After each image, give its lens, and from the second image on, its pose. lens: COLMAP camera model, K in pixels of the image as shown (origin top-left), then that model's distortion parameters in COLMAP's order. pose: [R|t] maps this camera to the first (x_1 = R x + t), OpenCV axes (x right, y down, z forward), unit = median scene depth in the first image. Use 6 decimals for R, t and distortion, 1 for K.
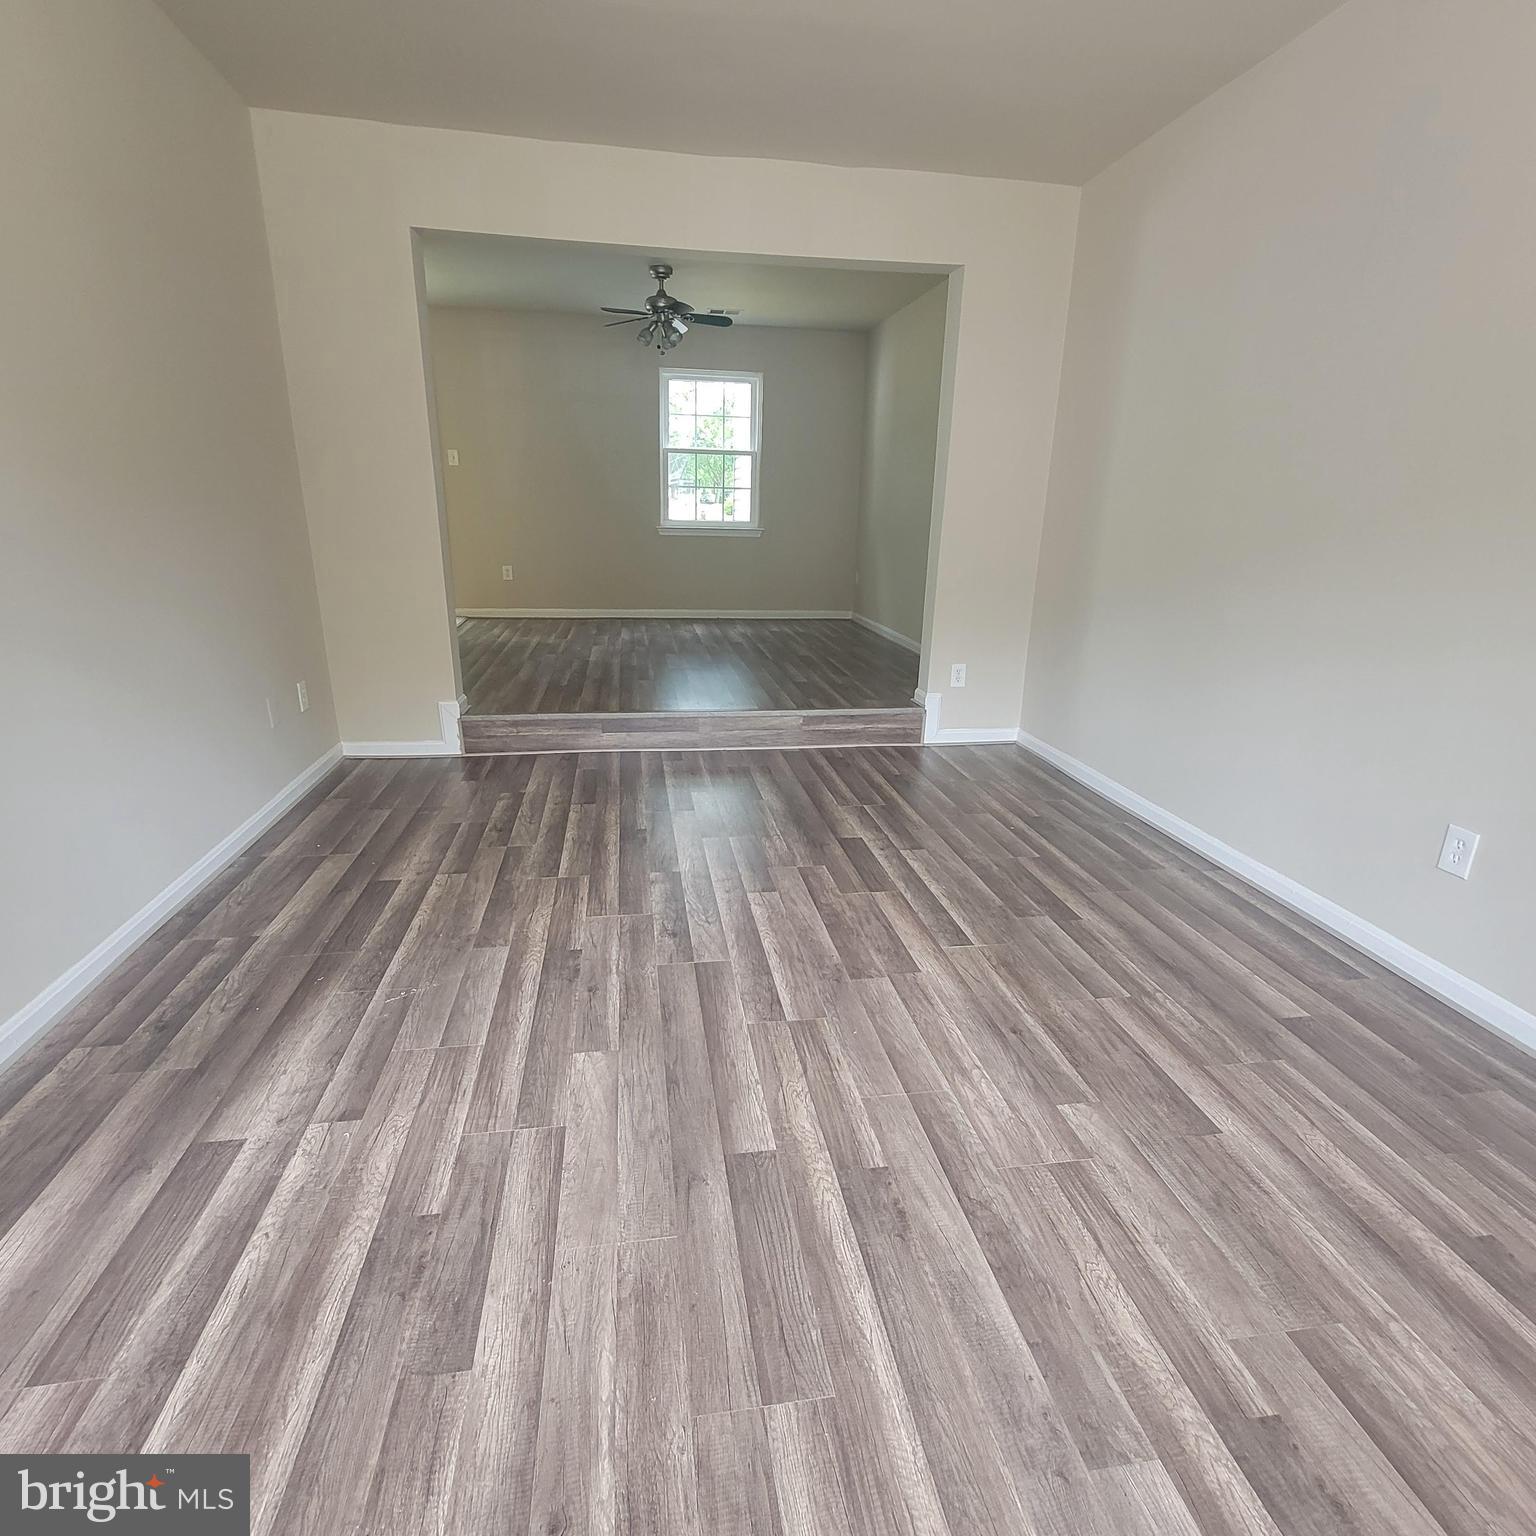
lens RADIAL K [[833.3, 0, 760.5], [0, 833.3, 777.8], [0, 0, 1]] dist [-0.003813, 0.001681]
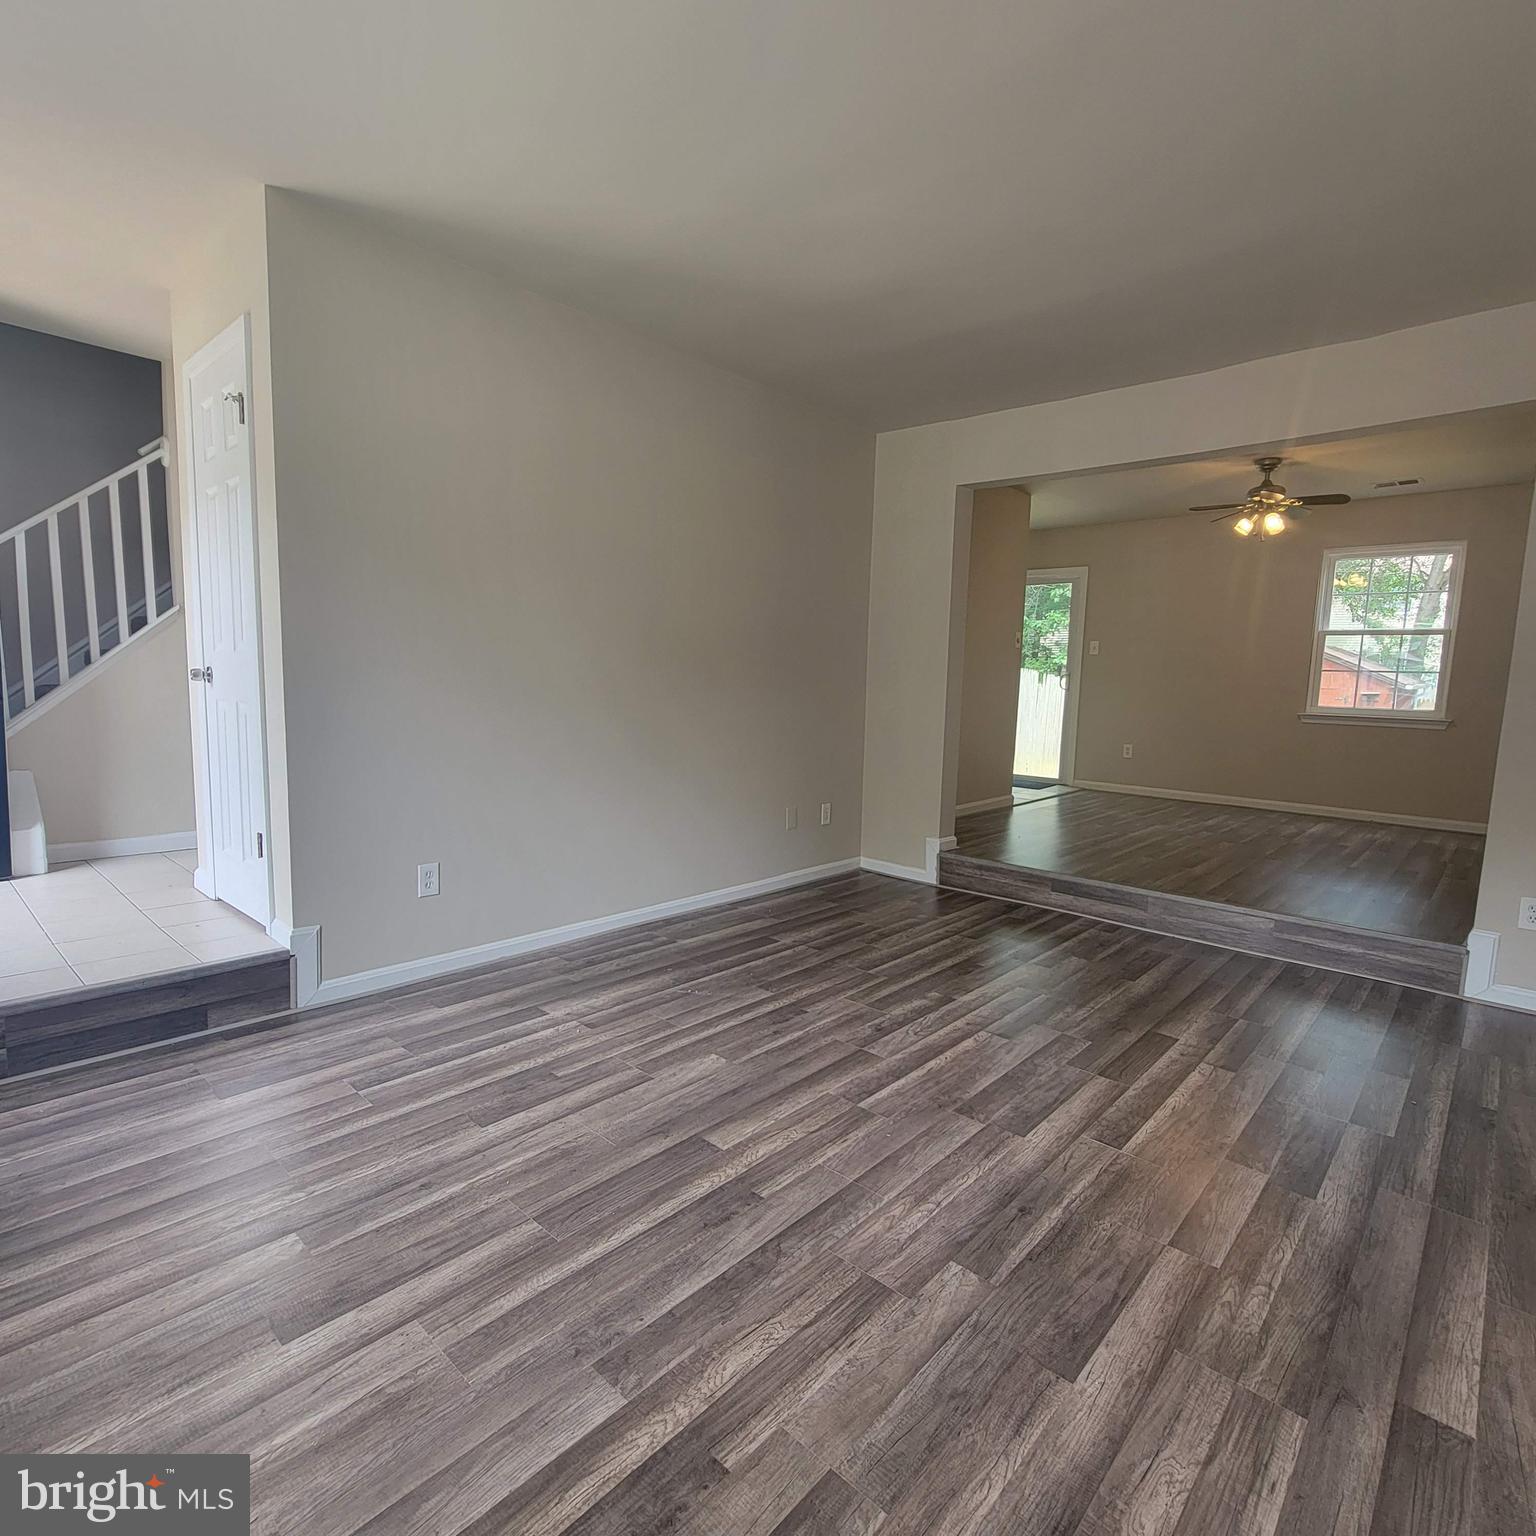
lens RADIAL K [[833.3, 0, 760.5], [0, 833.3, 777.8], [0, 0, 1]] dist [-0.003813, 0.001681]
pose [[0.622169, 0.089495, -0.777751, 0.713666], [-0.255949, 0.962105, -0.094040, 0.002190], [0.739862, 0.257574, 0.621498, 0.072899]]
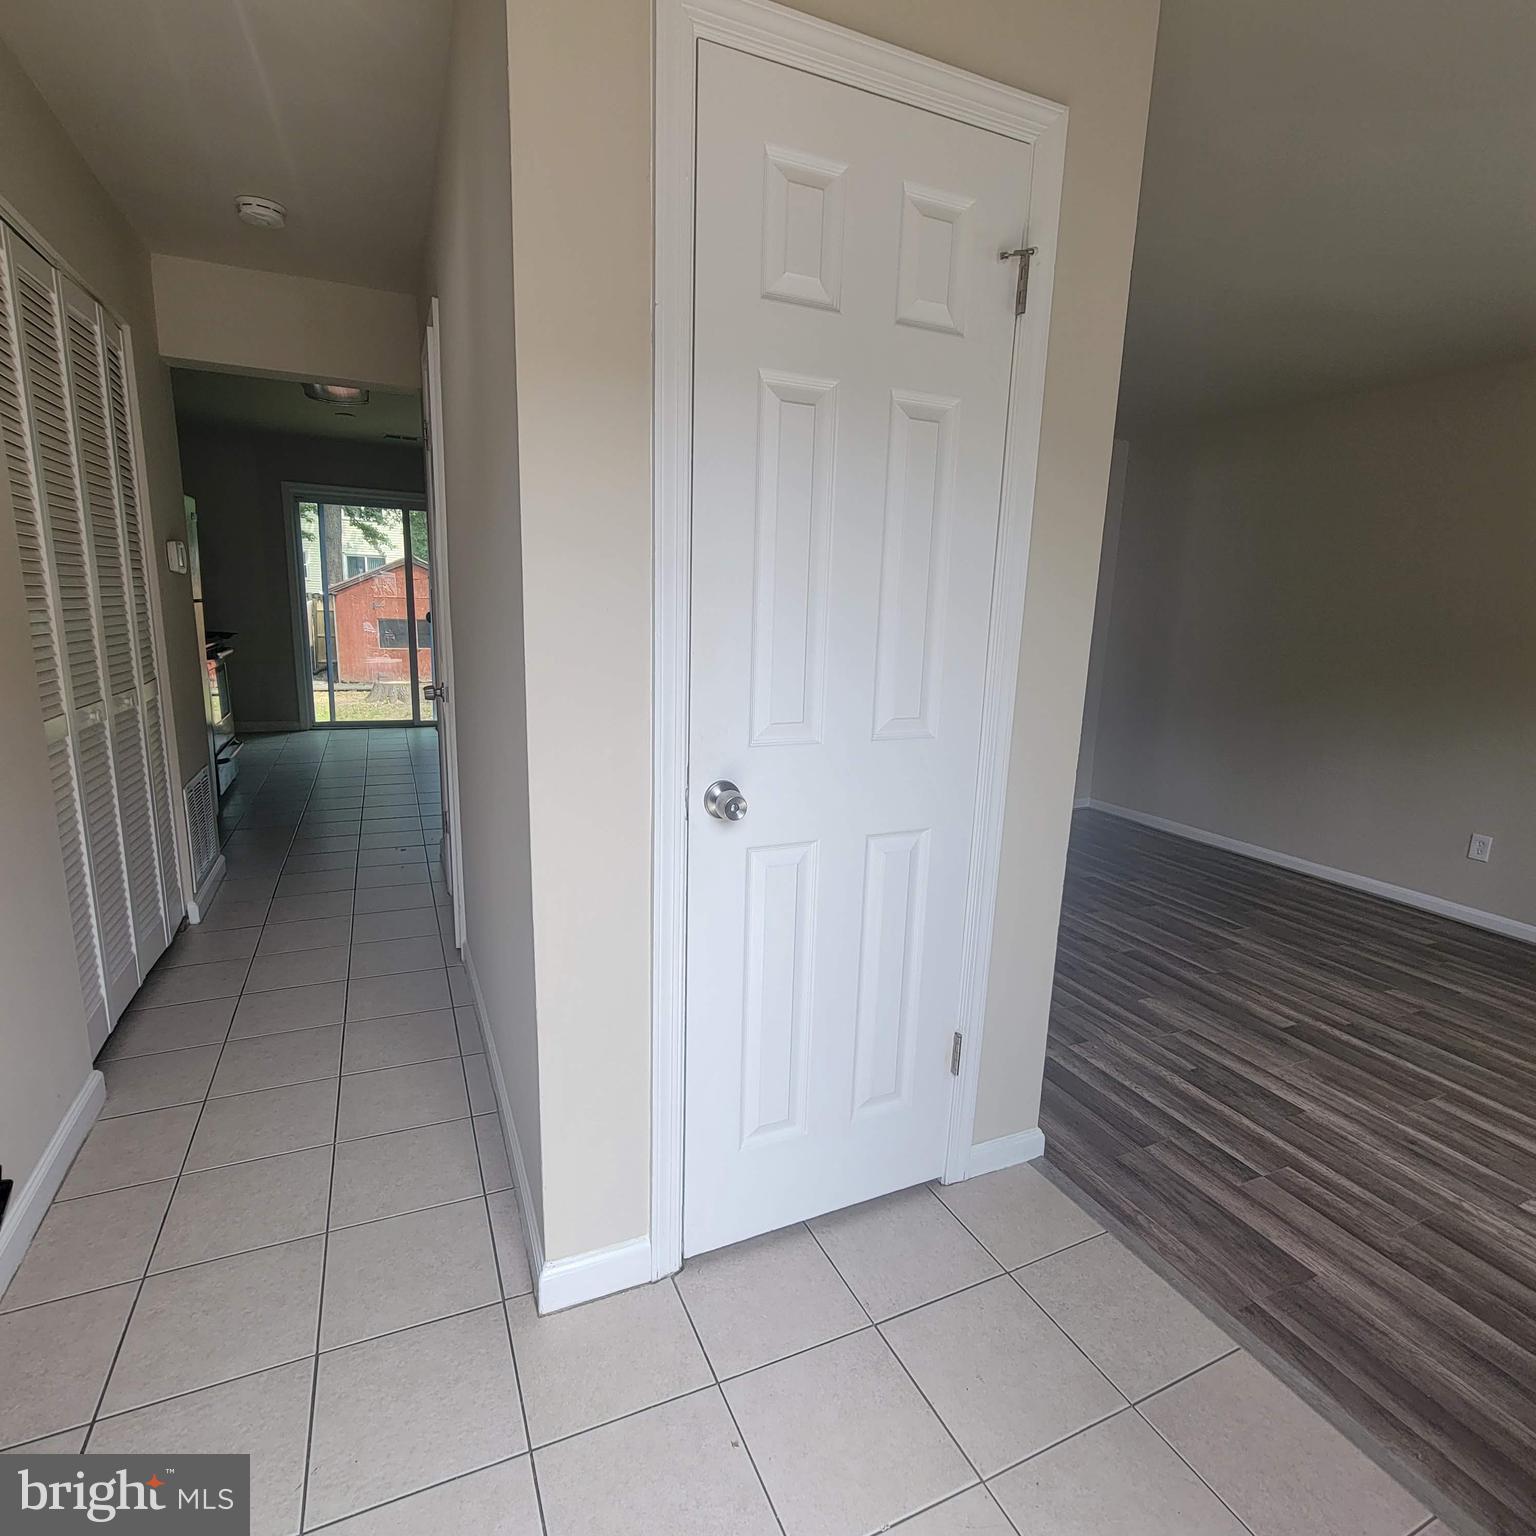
lens RADIAL K [[833.3, 0, 760.5], [0, 833.3, 777.8], [0, 0, 1]] dist [-0.003813, 0.001681]
pose [[0.964662, -0.046889, 0.259285, -1.157676], [0.071899, 0.993538, -0.087827, -0.021100], [-0.253491, 0.103365, 0.961799, -0.402236]]
